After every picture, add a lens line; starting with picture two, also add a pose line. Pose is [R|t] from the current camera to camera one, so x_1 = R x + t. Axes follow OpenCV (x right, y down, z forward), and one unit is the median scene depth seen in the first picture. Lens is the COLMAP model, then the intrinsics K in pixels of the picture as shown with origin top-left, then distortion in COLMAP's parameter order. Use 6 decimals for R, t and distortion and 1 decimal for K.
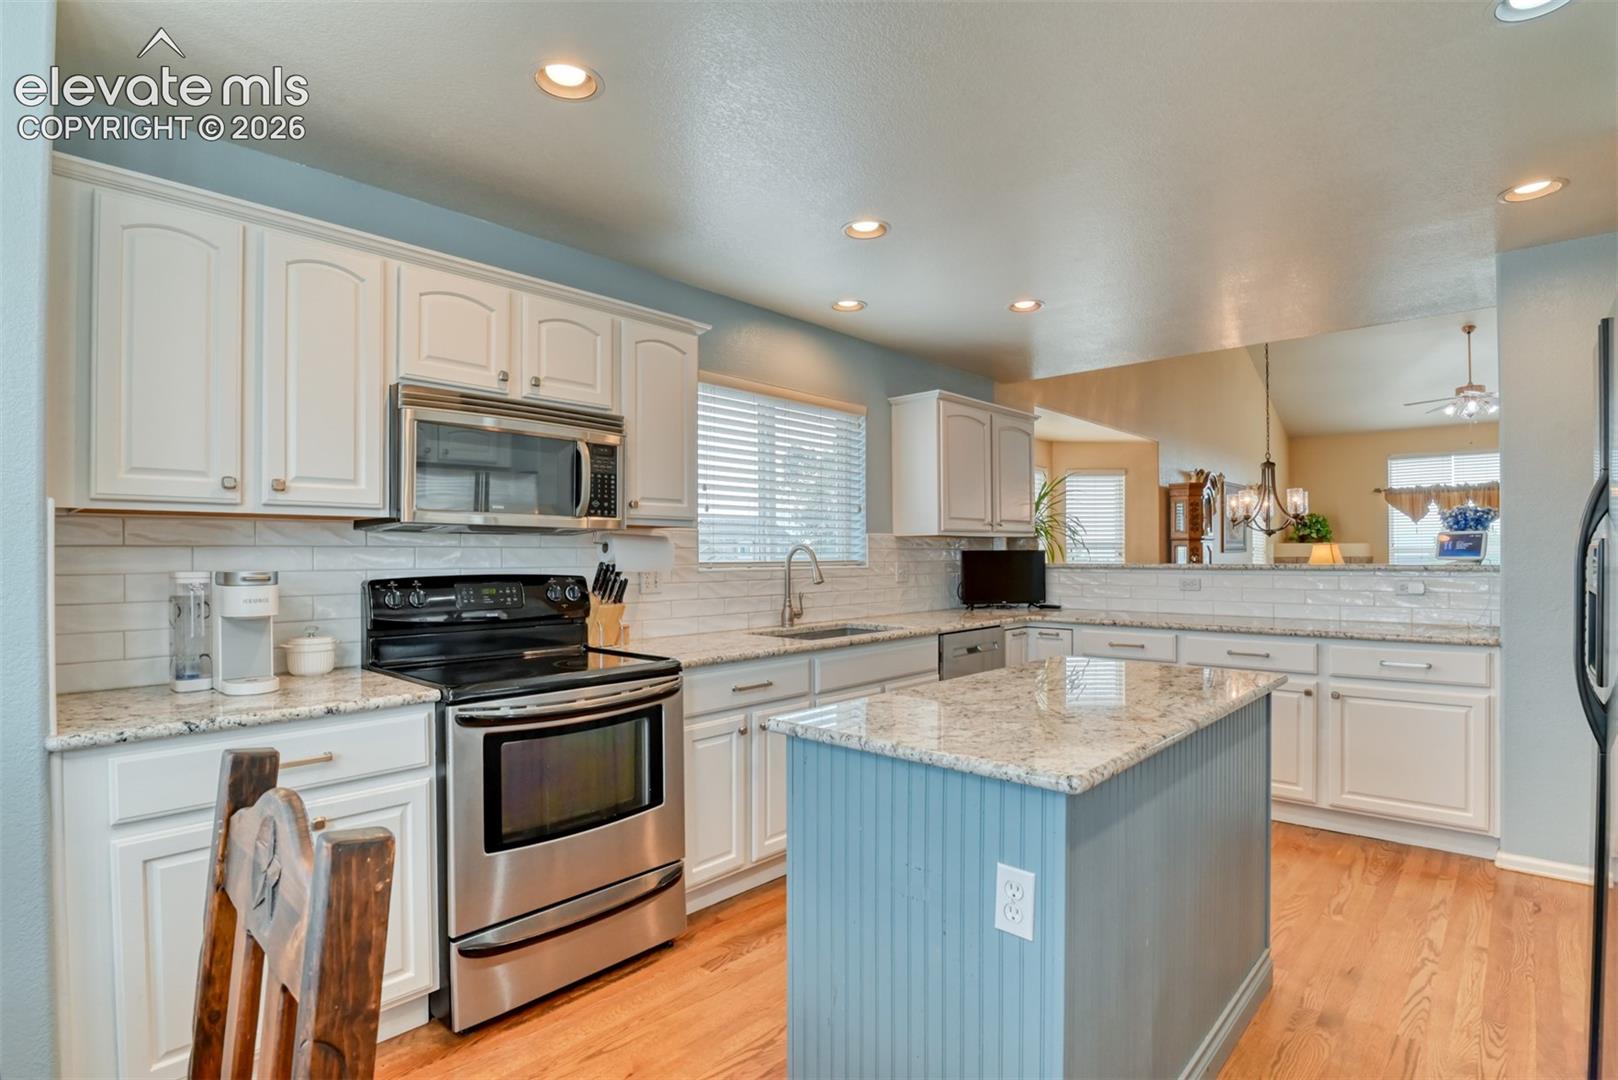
lens RADIAL K [[817.1, 0, 809.0], [0, 817.1, 540.0], [0, 0, 1]] dist [0.002126, -0.017712]
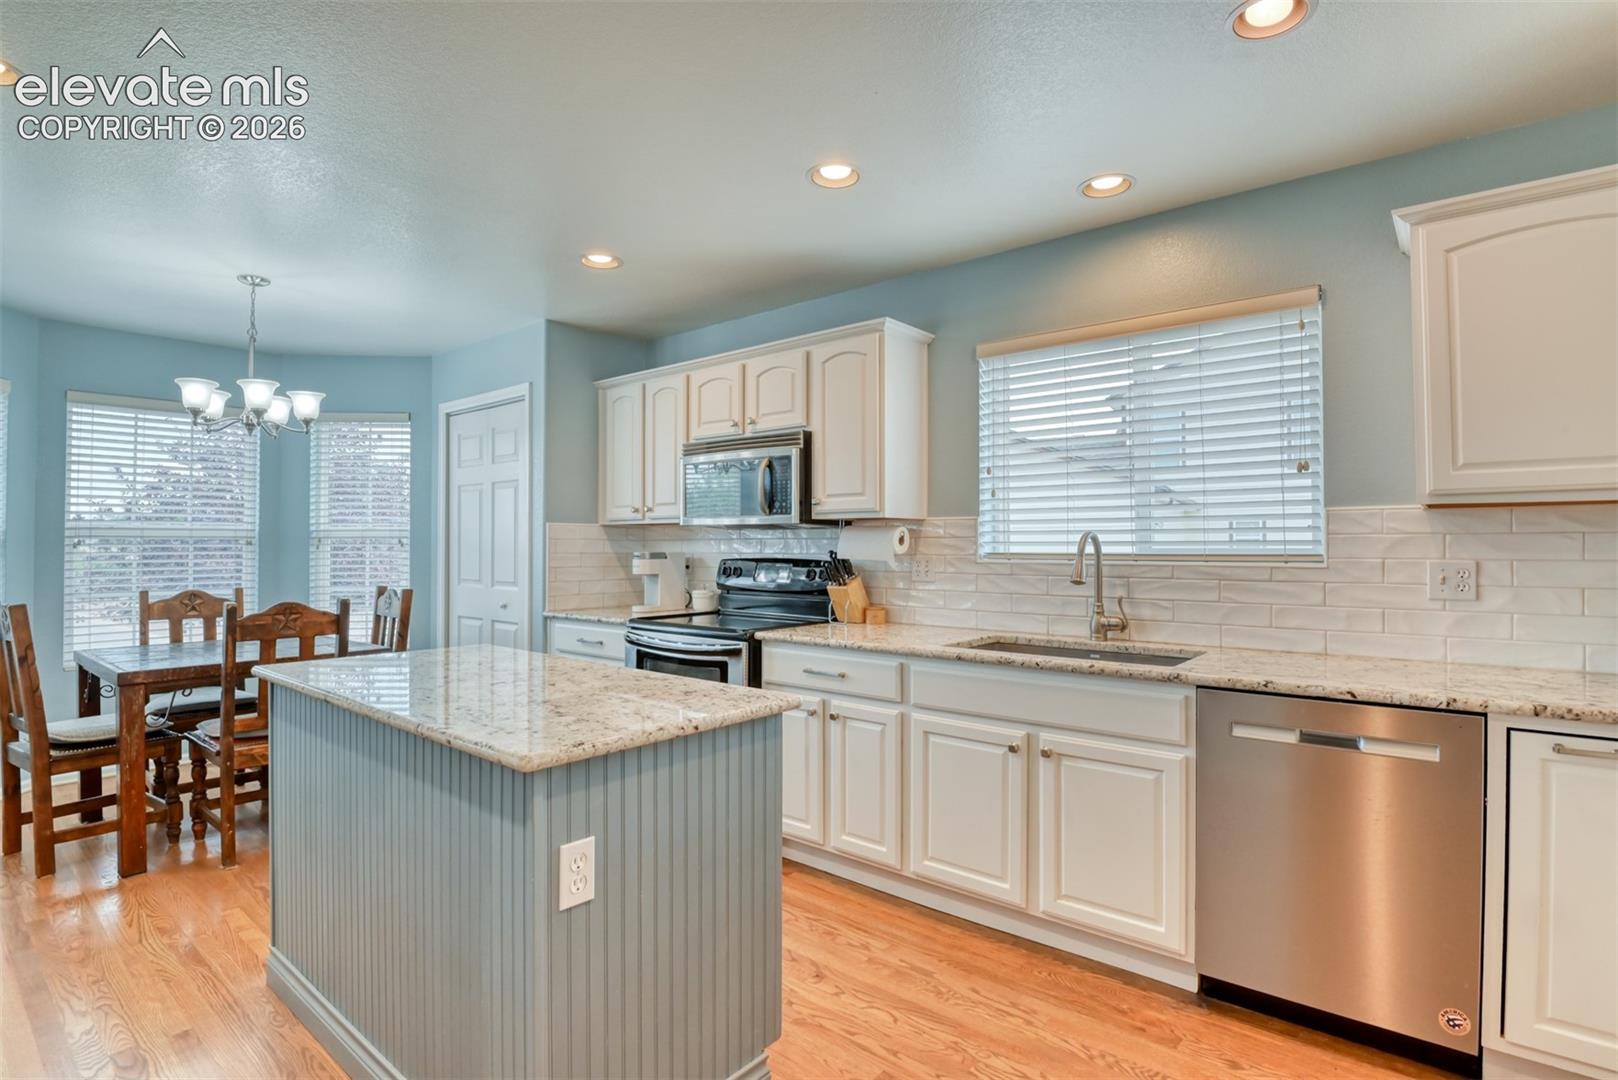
lens RADIAL K [[817.1, 0, 809.0], [0, 817.1, 540.0], [0, 0, 1]] dist [0.002126, -0.017712]
pose [[0.026825, 0.001123, -0.999640, 0.946791], [0.020243, 0.999794, 0.001667, 0.009181], [0.999435, -0.020281, 0.026797, 0.941140]]
